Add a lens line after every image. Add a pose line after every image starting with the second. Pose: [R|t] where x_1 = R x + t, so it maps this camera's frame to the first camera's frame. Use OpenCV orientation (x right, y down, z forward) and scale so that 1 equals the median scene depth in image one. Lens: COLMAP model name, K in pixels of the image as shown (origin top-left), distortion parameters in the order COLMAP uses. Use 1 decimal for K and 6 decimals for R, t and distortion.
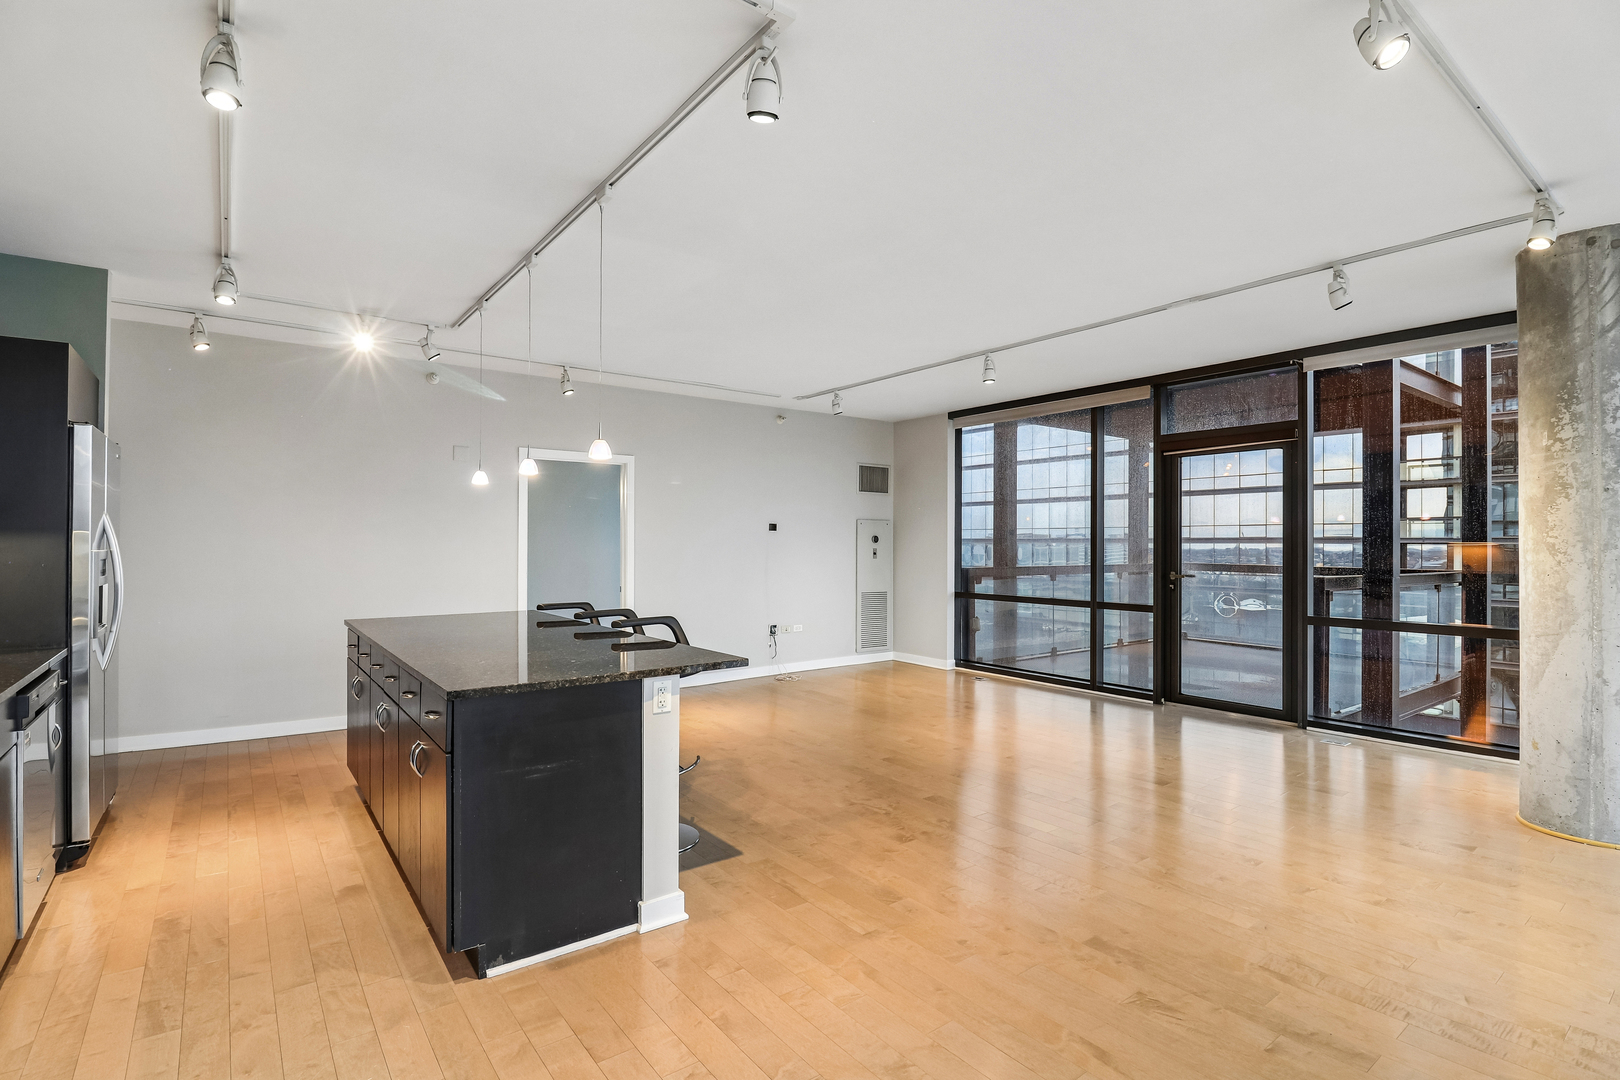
lens RADIAL K [[772.1, 0, 808.6], [0, 772.1, 522.0], [0, 0, 1]] dist [0.010348, -0.018366]
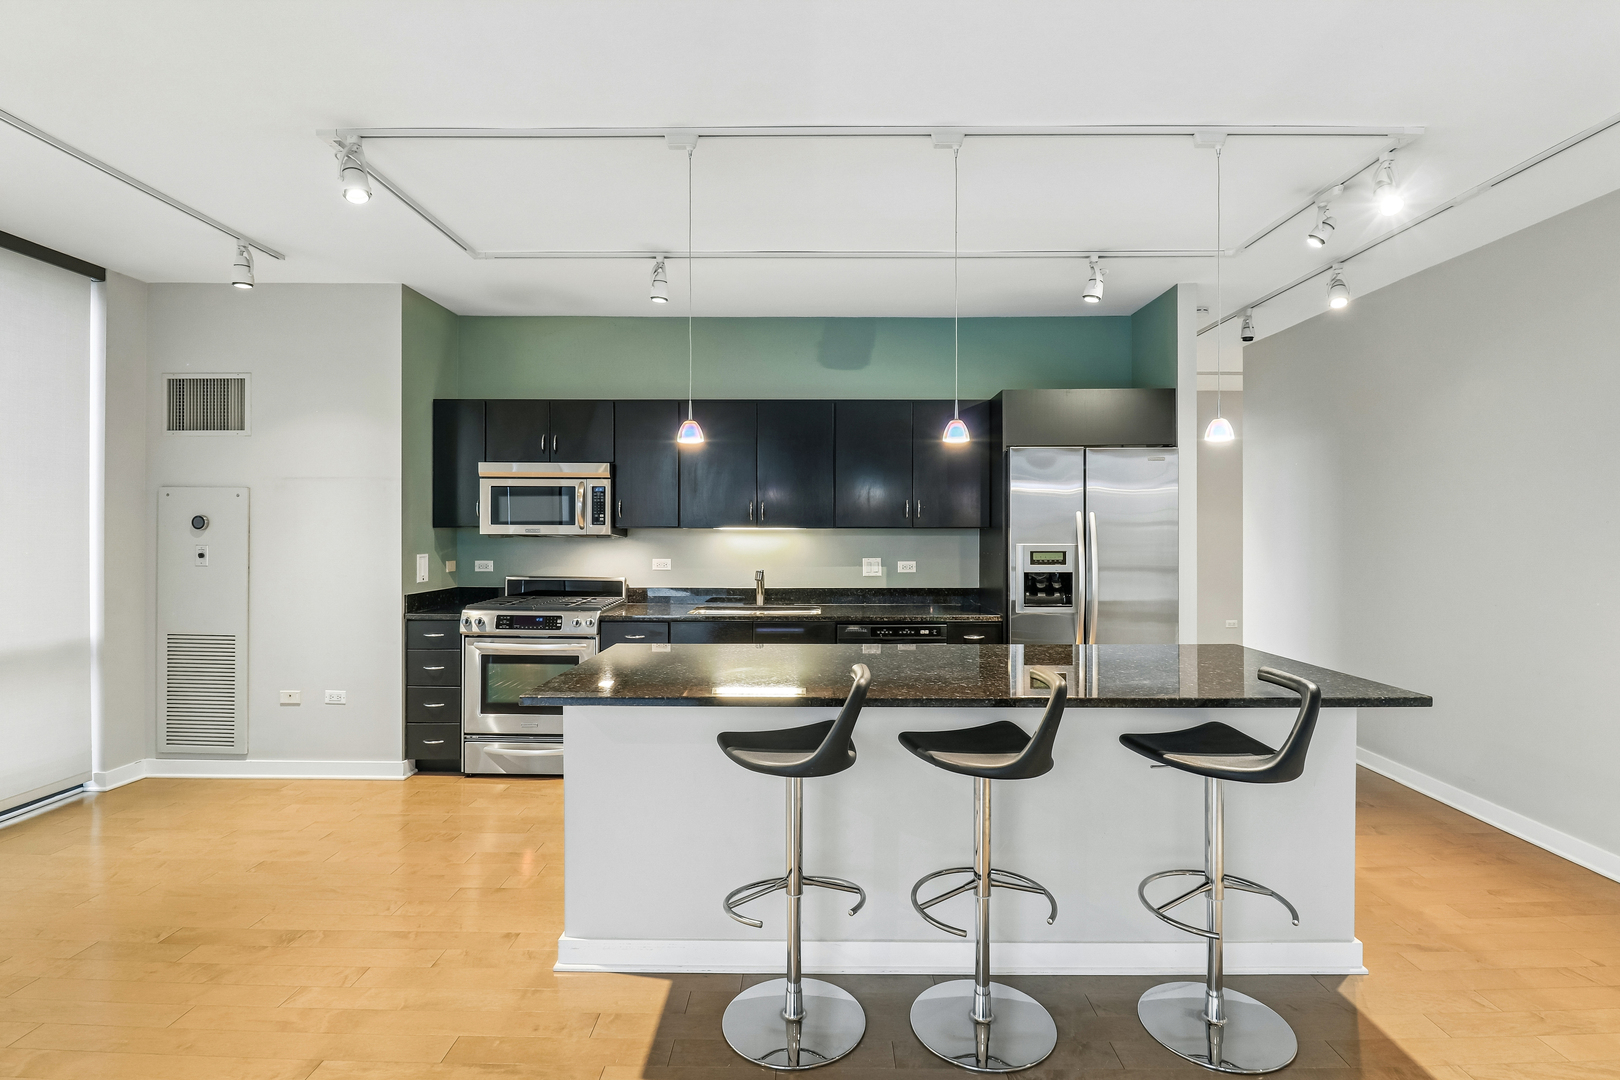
lens RADIAL K [[772.1, 0, 808.6], [0, 772.1, 522.0], [0, 0, 1]] dist [0.010348, -0.018366]
pose [[-0.610650, -0.013126, -0.791792, 0.245824], [0.018946, 0.999334, -0.031179, 0.028303], [0.791674, -0.034040, -0.609994, 1.197754]]
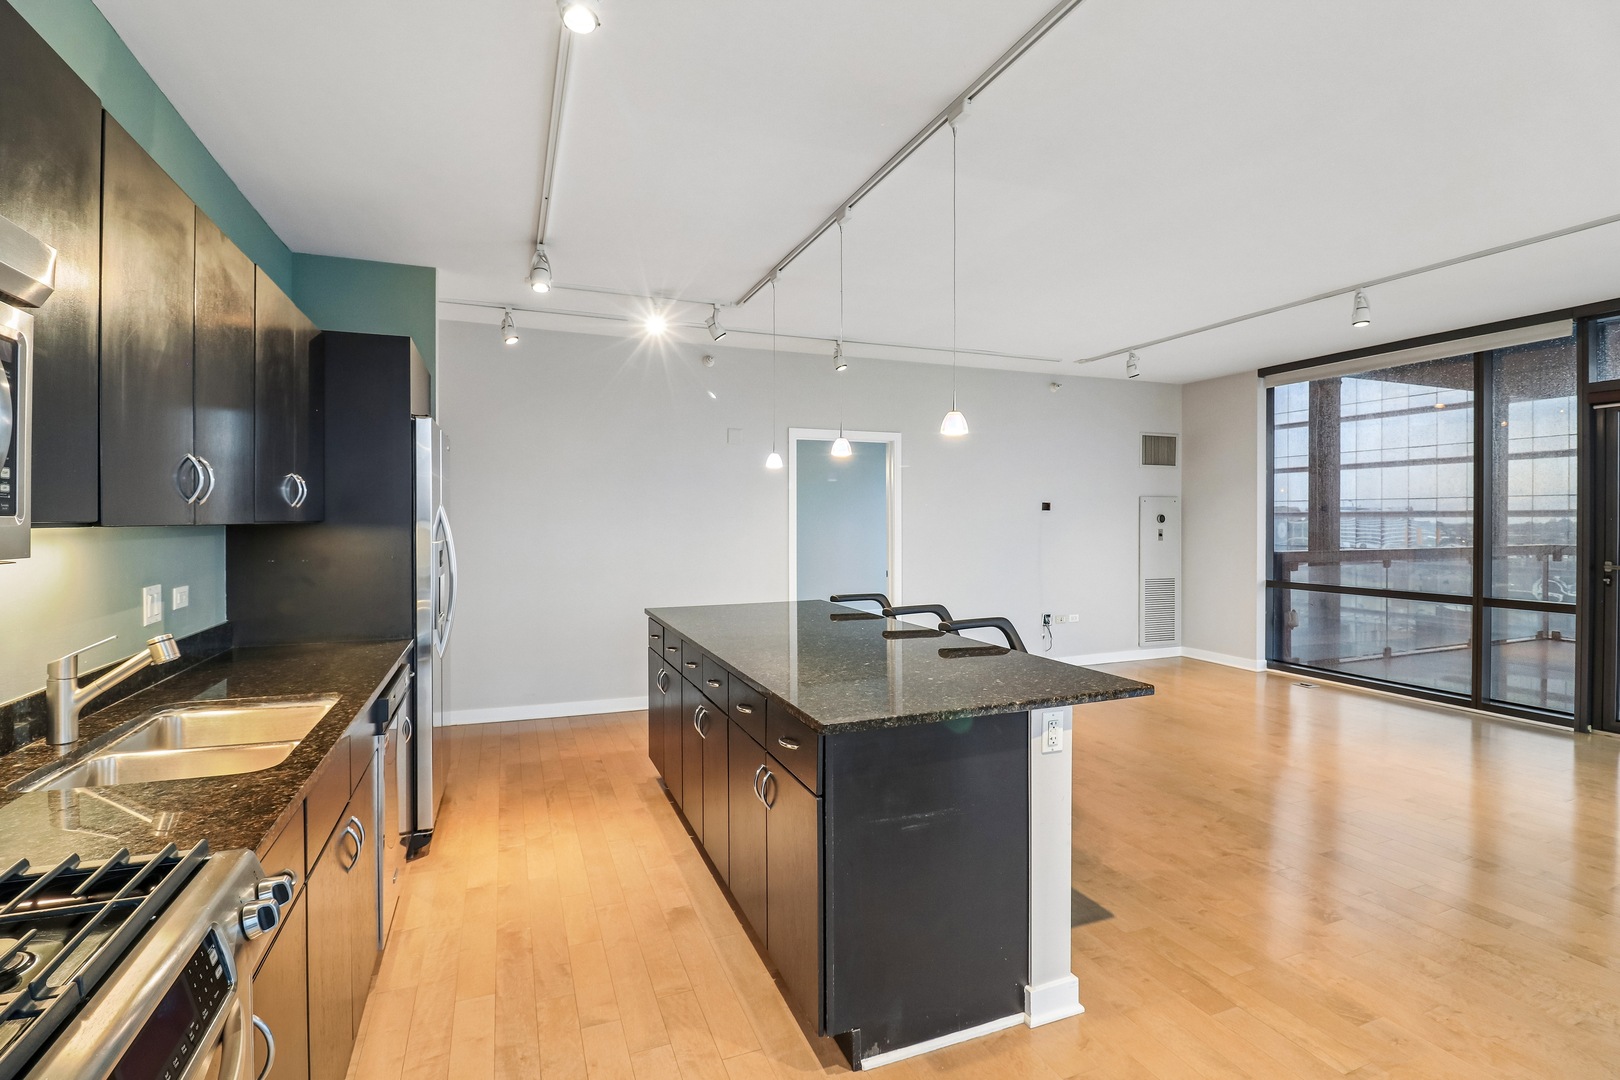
lens RADIAL K [[773.8, 0, 823.6], [0, 773.8, 502.6], [0, 0, 1]] dist [0.010716, -0.019118]
pose [[0.967147, -0.010867, -0.253987, -0.139448], [0.012267, 0.999917, 0.003930, -0.009931], [0.253923, -0.006916, 0.967200, 0.114753]]
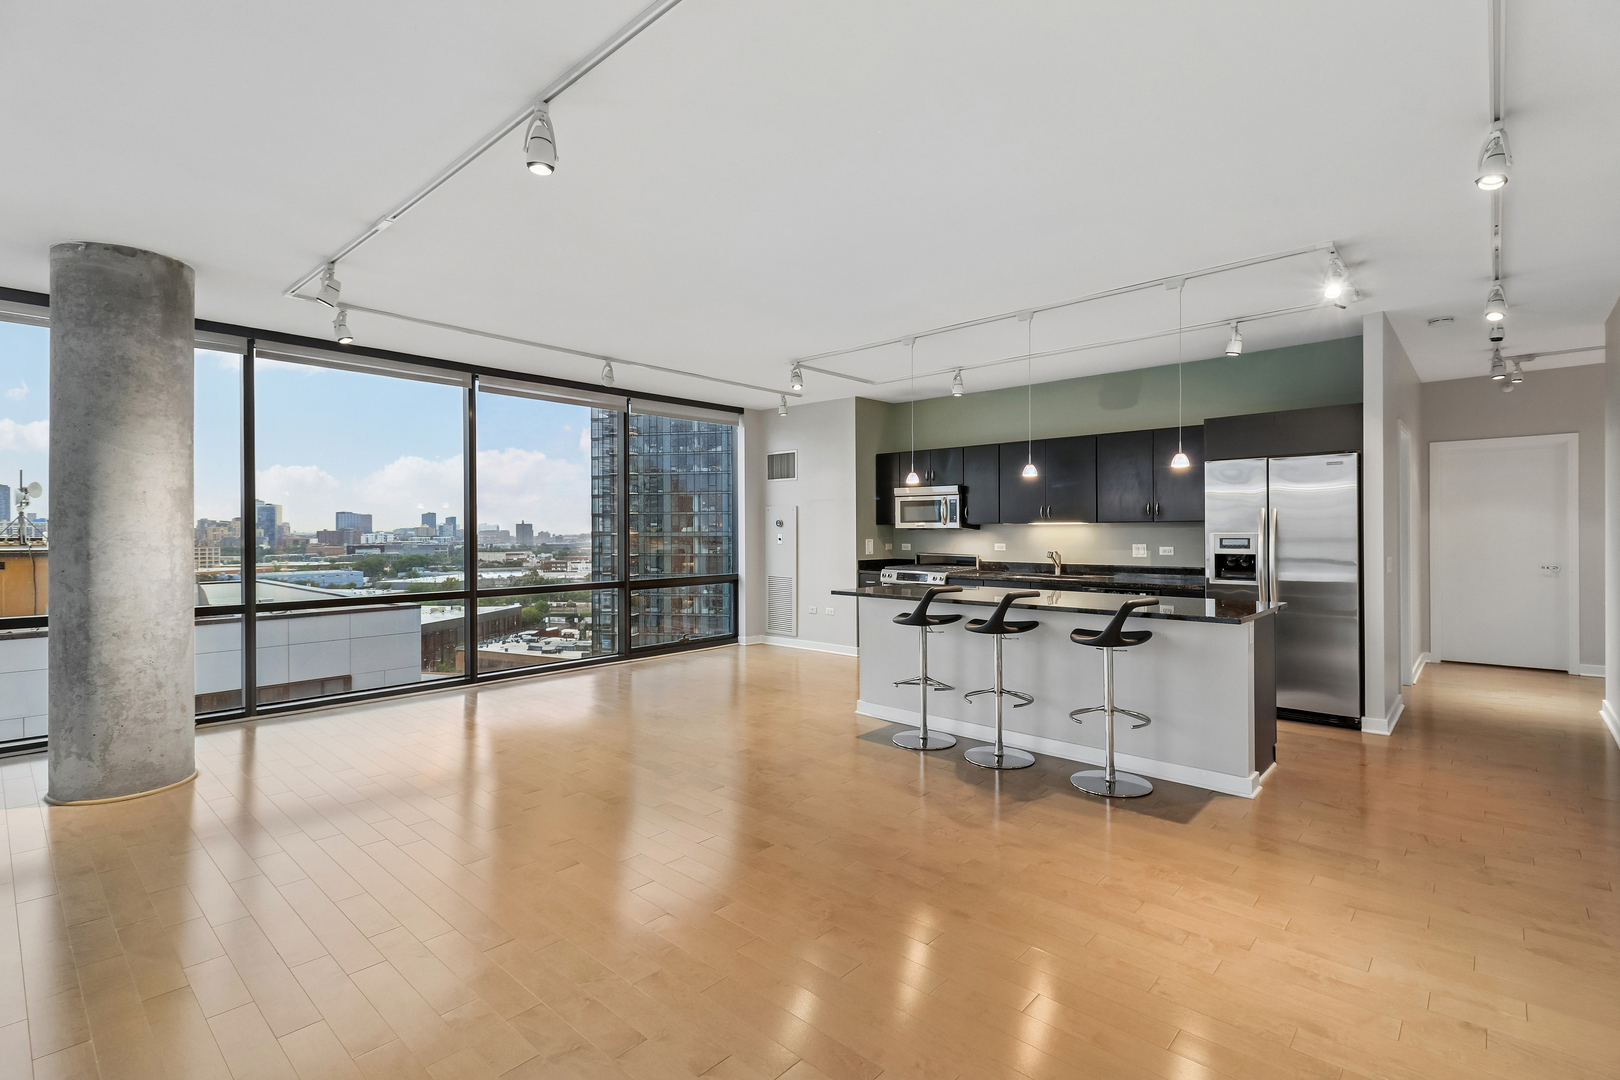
lens RADIAL K [[725.2, 0, 809.5], [0, 725.2, 530.9], [0, 0, 1]] dist [0.000732, 0.000227]
pose [[-0.983687, 0.001669, -0.179879, 0.207378], [0.006447, 0.999642, -0.025983, 0.056175], [0.179771, -0.026719, -0.983346, 1.945038]]
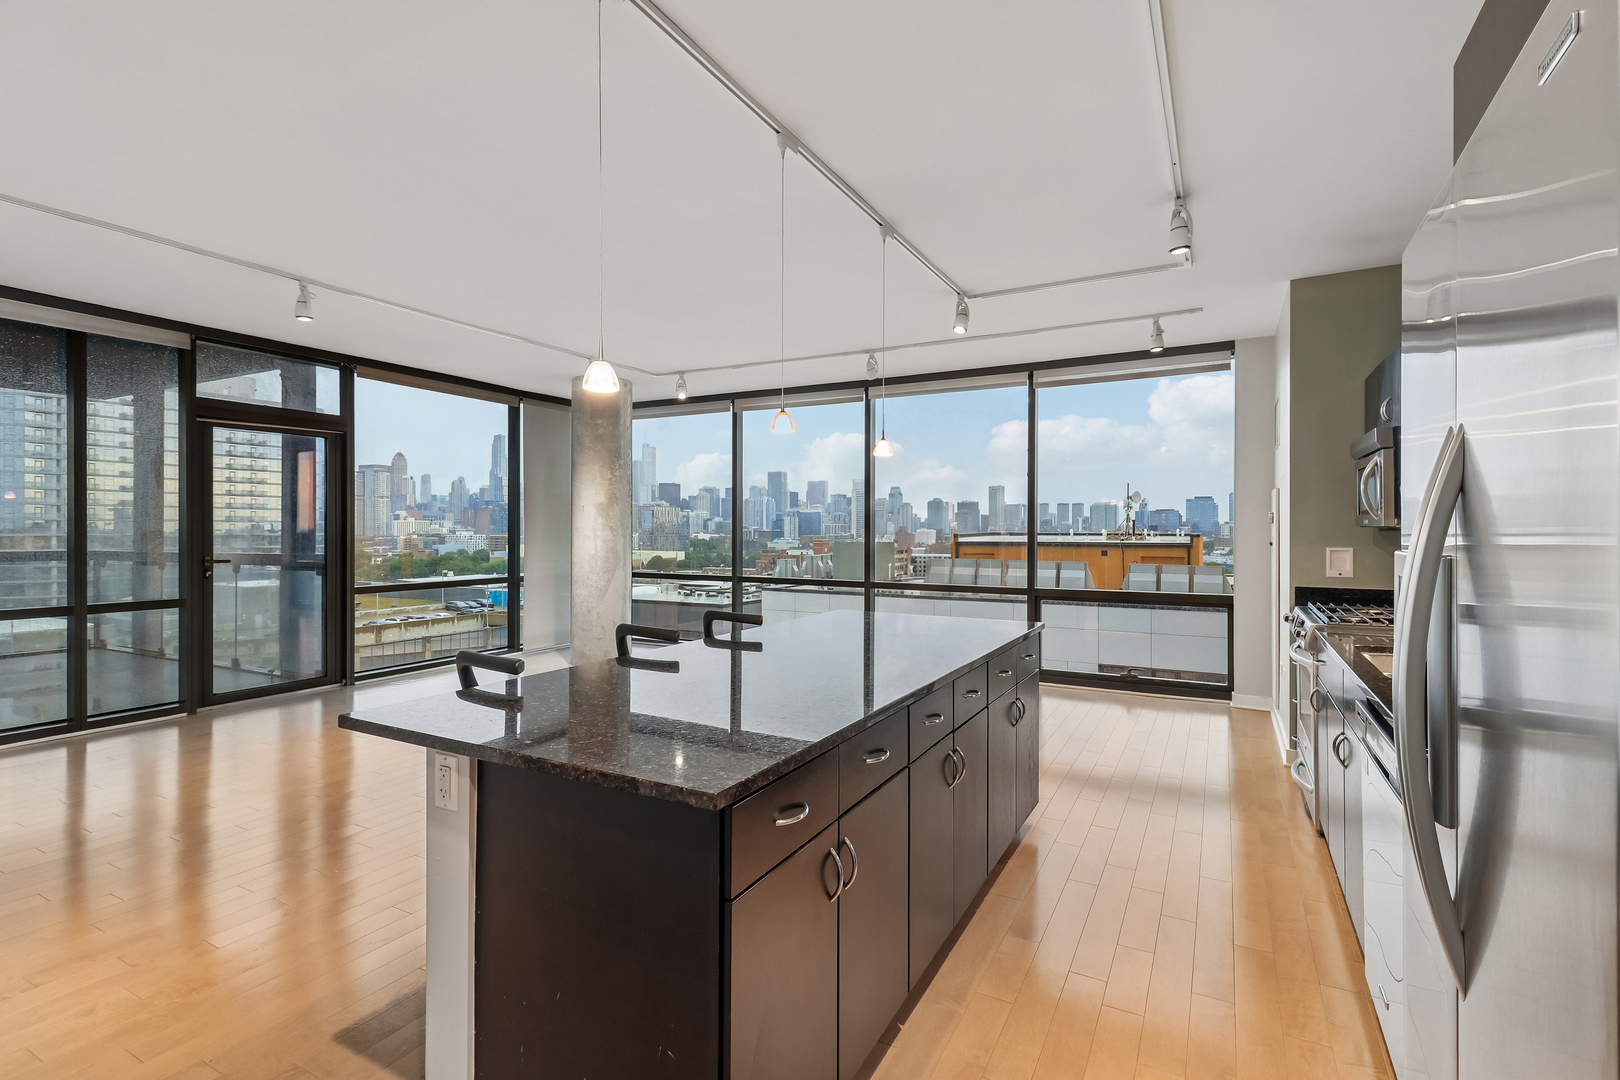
lens RADIAL K [[749.6, 0, 828.5], [0, 749.6, 531.5], [0, 0, 1]] dist [0.015156, 0.000186]
pose [[-0.422756, -0.006710, 0.906219, -0.936730], [-0.028144, 0.999587, -0.005728, 0.032262], [-0.905806, -0.027926, -0.422770, 1.137996]]
